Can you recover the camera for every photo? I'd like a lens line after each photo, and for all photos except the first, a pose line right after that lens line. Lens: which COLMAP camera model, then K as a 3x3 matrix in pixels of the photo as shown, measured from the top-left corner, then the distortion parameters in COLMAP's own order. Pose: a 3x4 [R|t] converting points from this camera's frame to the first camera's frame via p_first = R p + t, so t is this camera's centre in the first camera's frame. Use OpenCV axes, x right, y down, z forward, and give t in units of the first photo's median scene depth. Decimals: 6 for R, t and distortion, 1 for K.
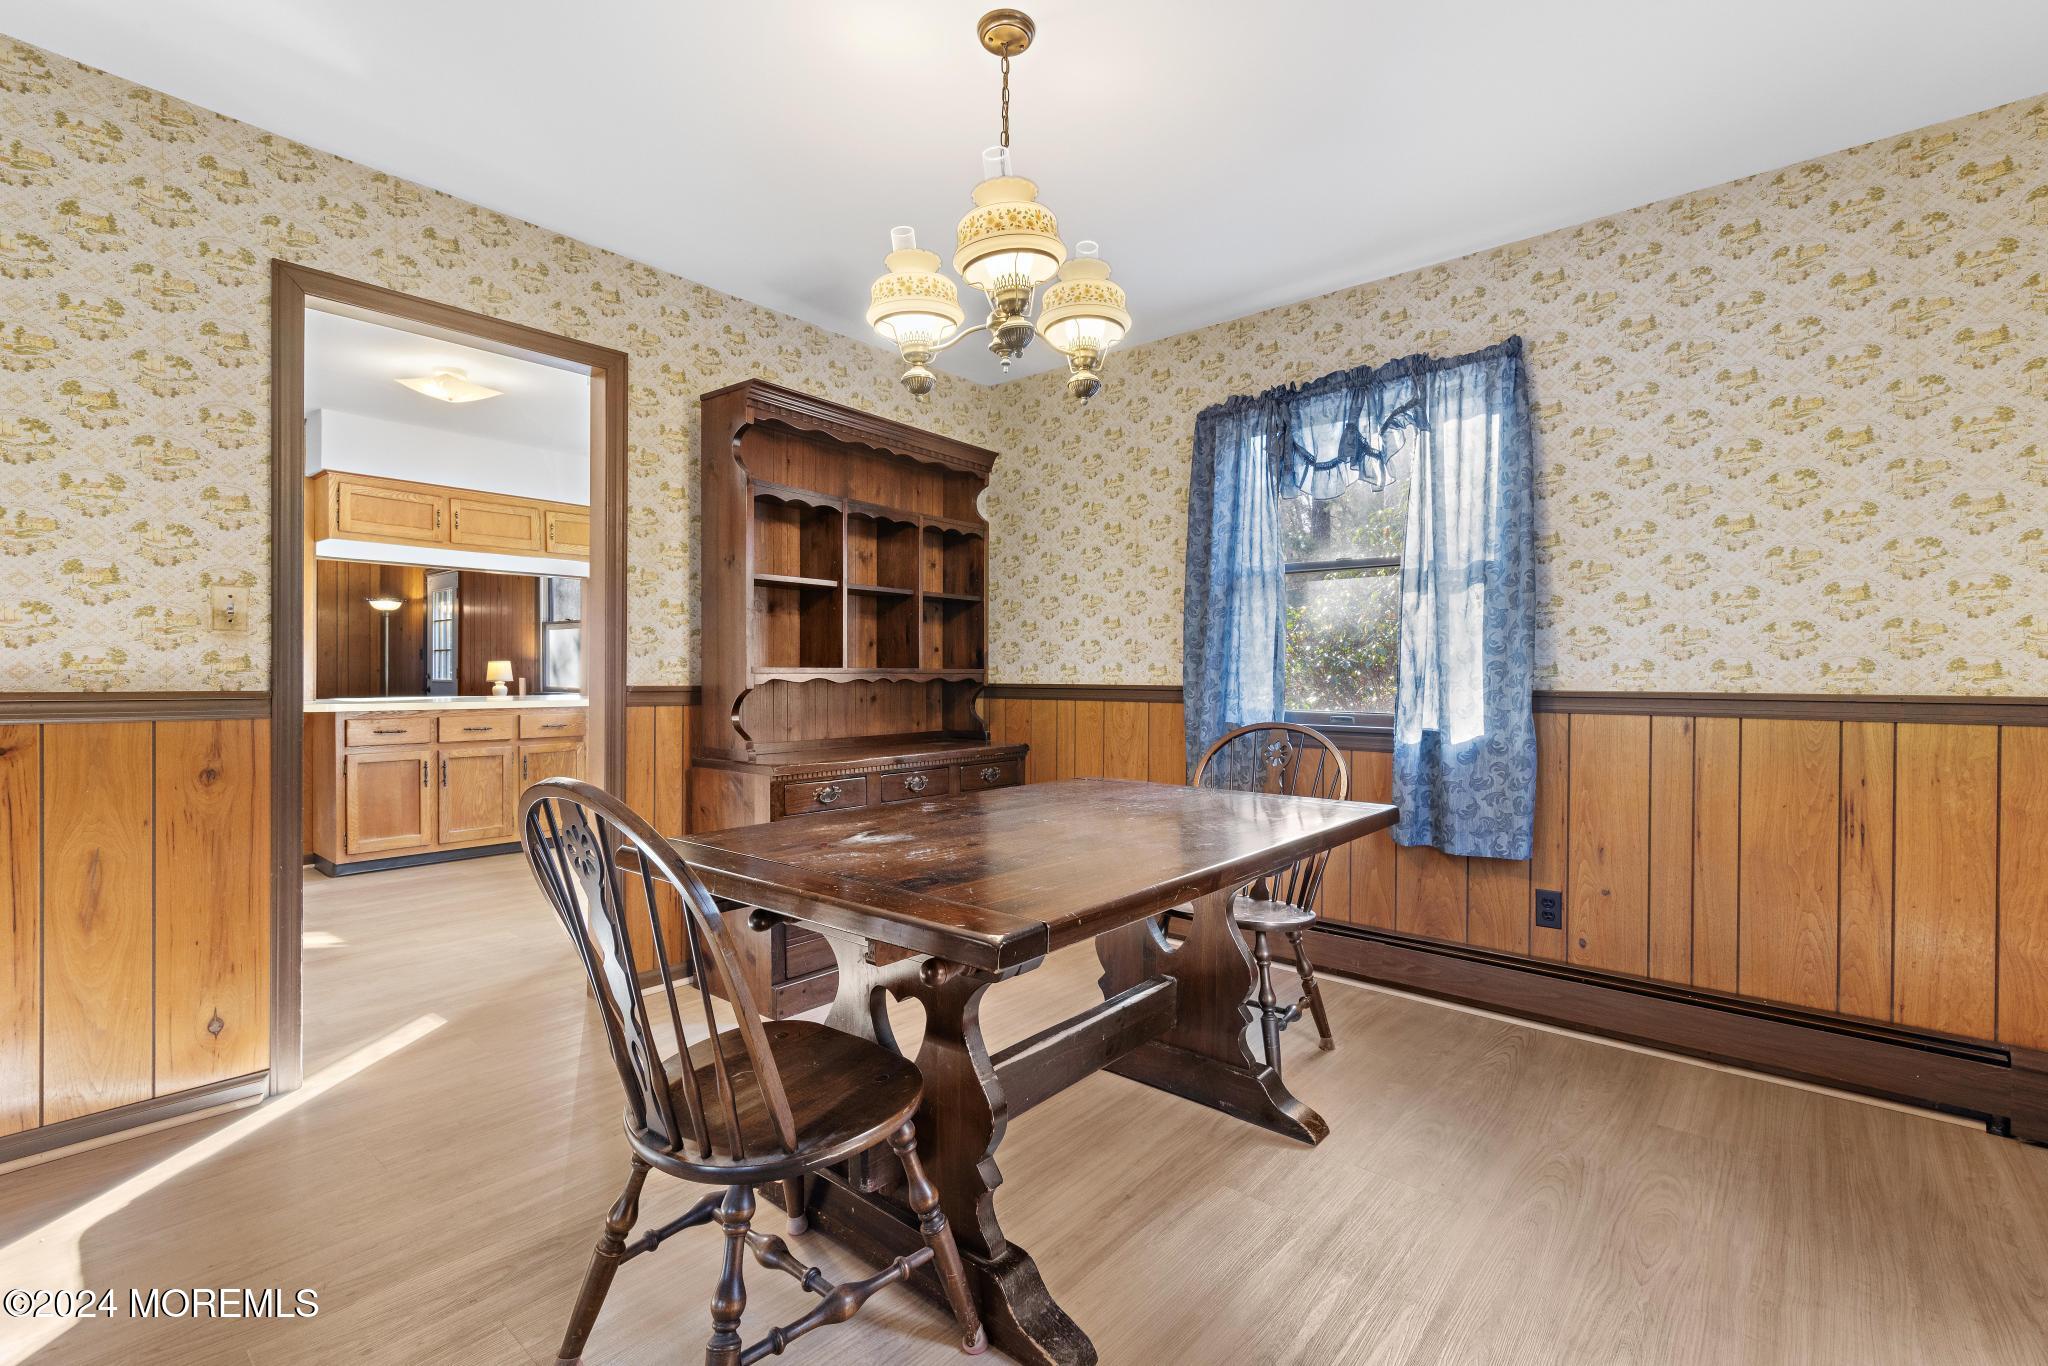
lens RADIAL K [[923.2, 0, 1024.0], [0, 923.2, 683.0], [0, 0, 1]] dist [0.020778, 0.000778]
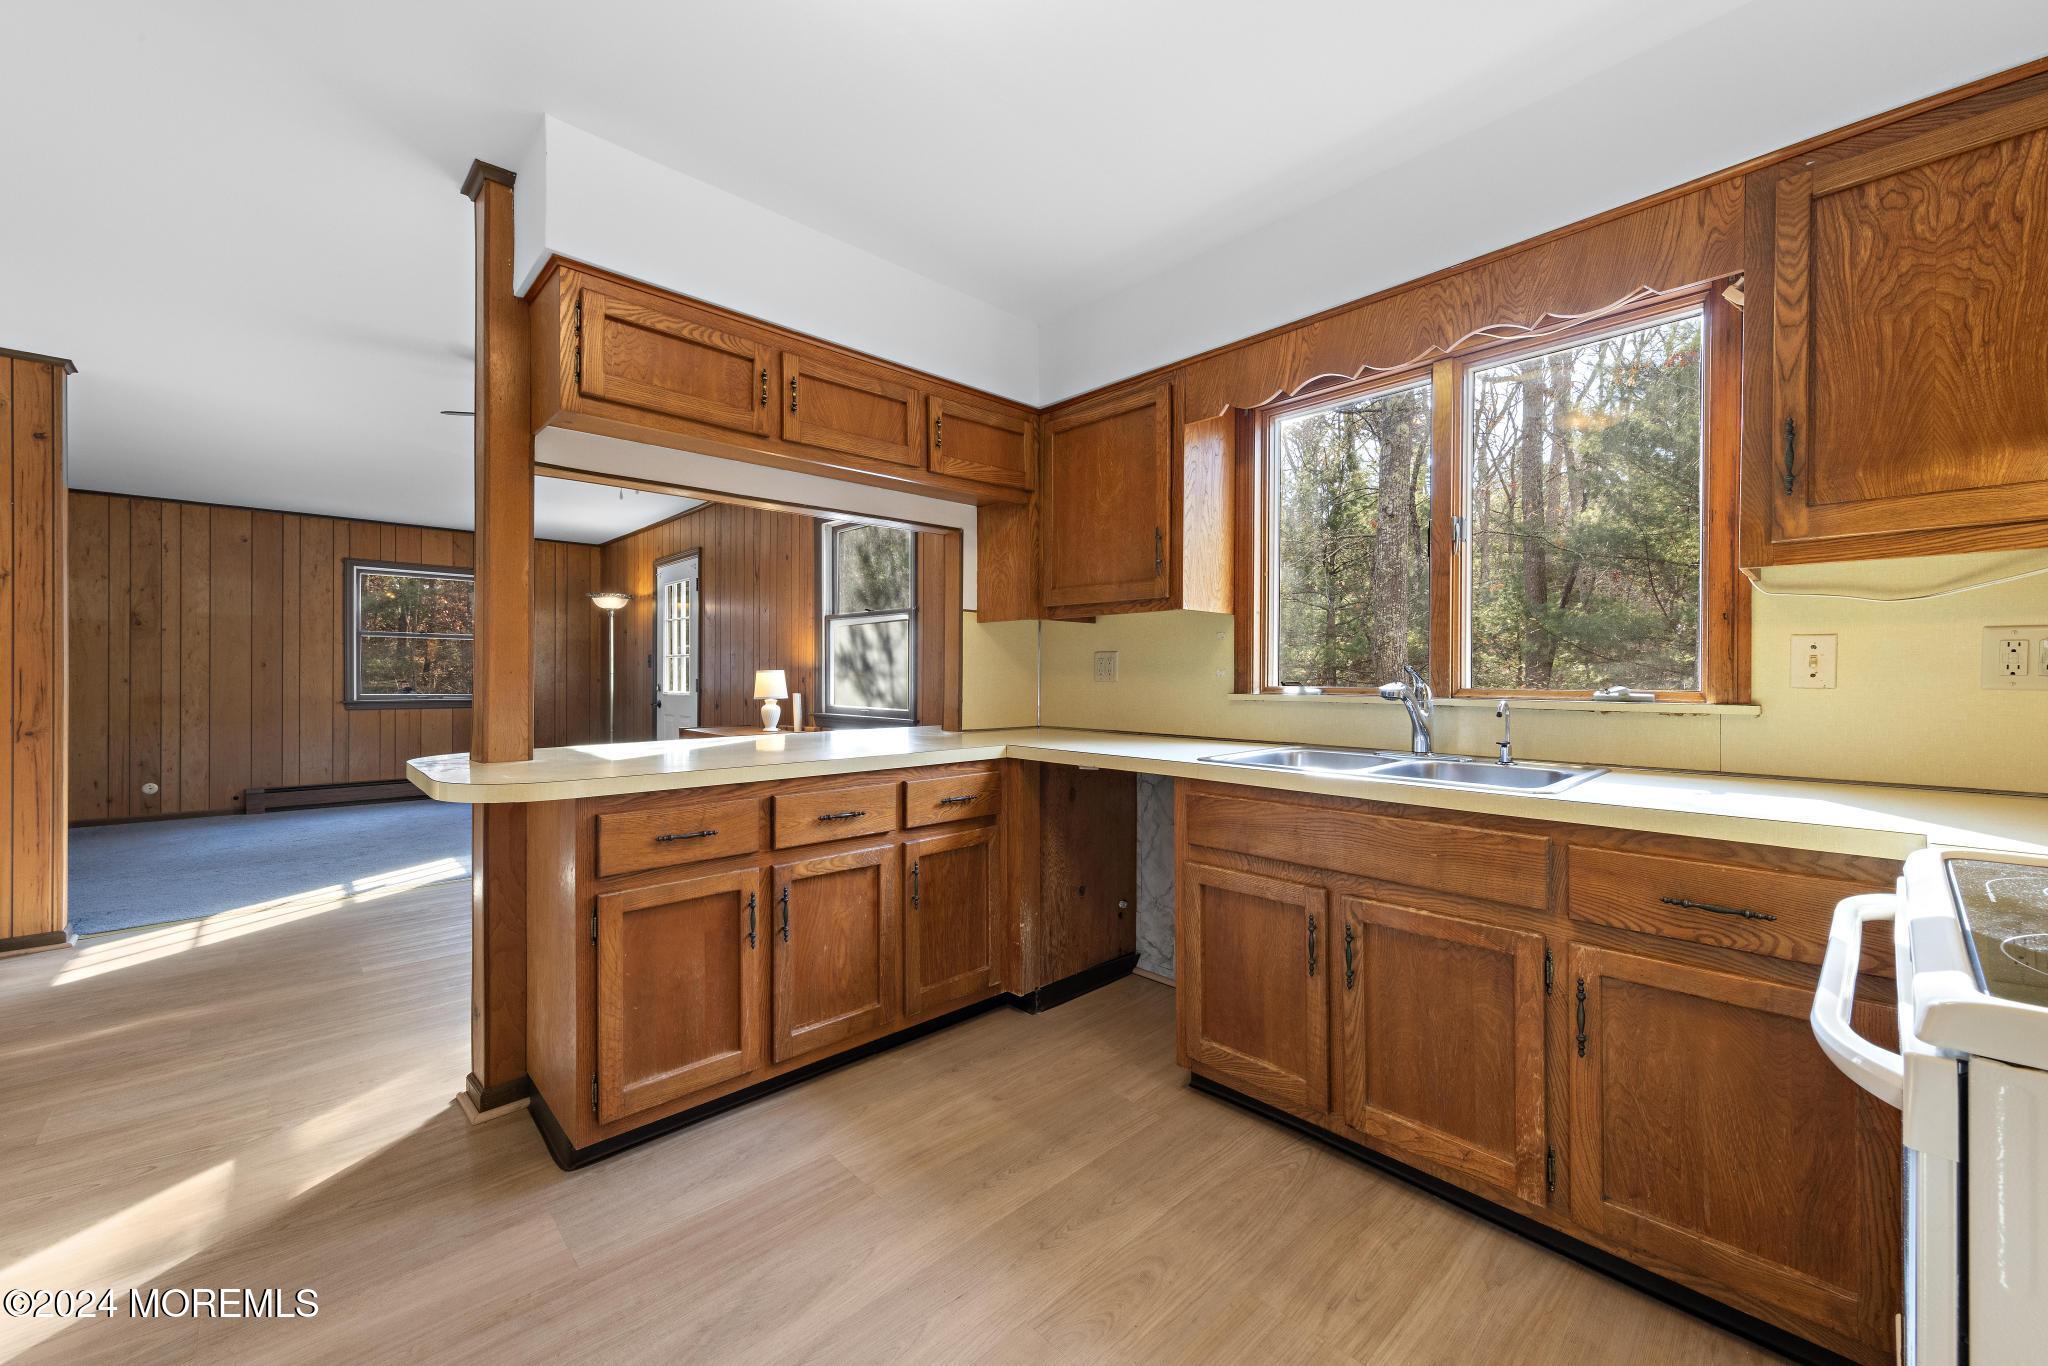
lens RADIAL K [[794.5, 0, 1028.1], [0, 794.5, 675.9], [0, 0, 1]] dist [0.001684, 0.000091]
pose [[0.995860, -0.005964, -0.090705, -0.422131], [0.005158, 0.999945, -0.009116, -0.018095], [0.090755, 0.008610, 0.995836, 0.556780]]
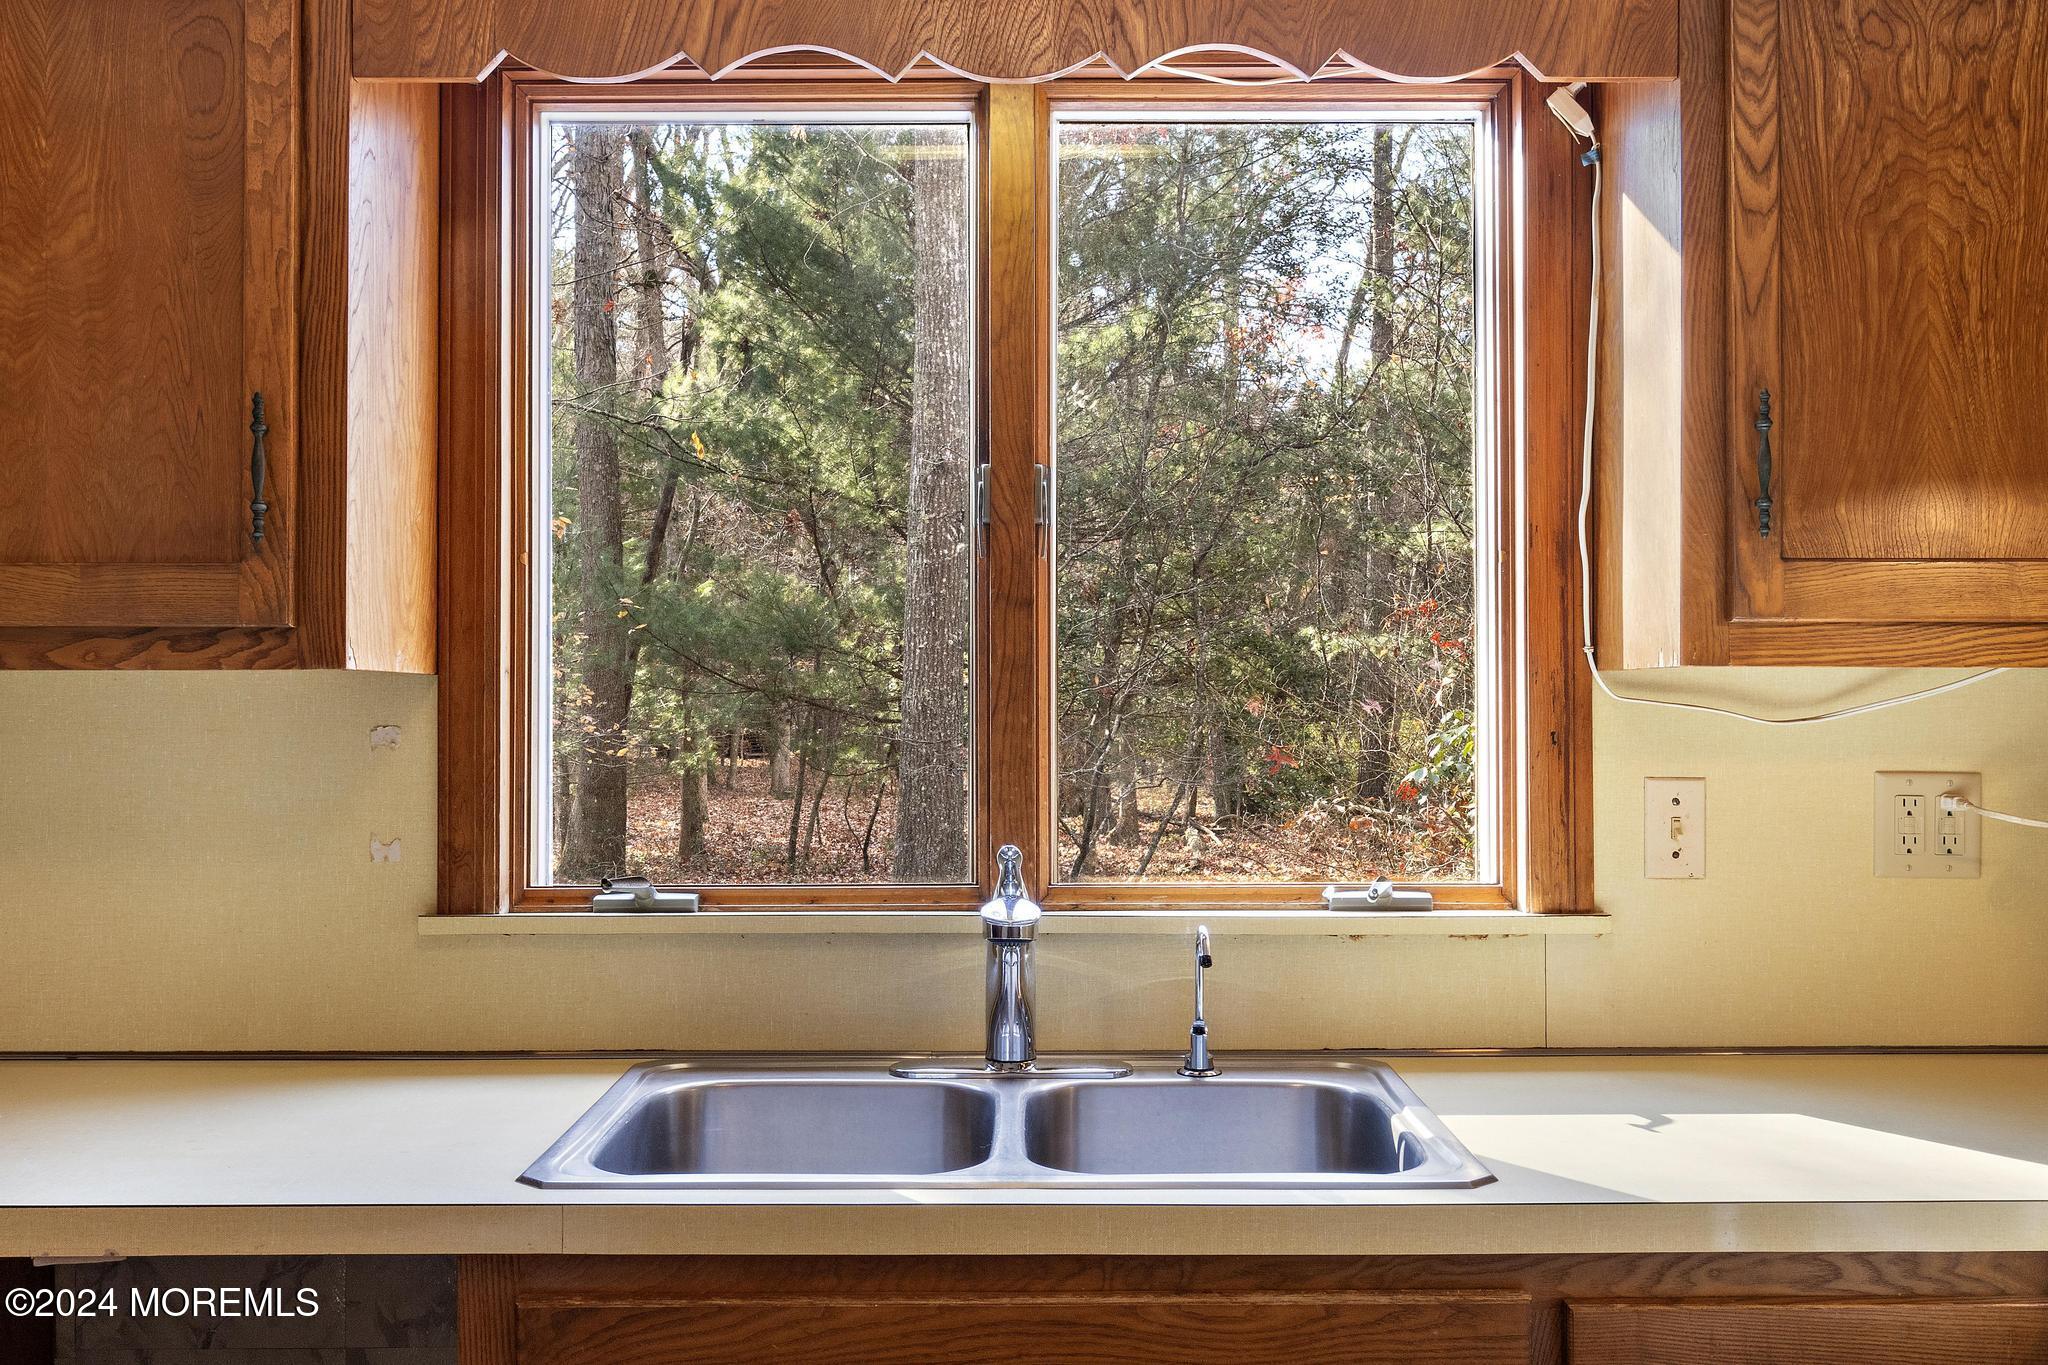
lens RADIAL K [[1982.0, 0, 1091.8], [0, 1982.0, 682.6], [0, 0, 1]] dist [0.005312, 0.005862]
pose [[0.741301, 0.002493, 0.671169, -0.508700], [0.013171, 0.999746, -0.018261, -0.048013], [-0.671044, 0.022377, 0.741080, 0.662831]]
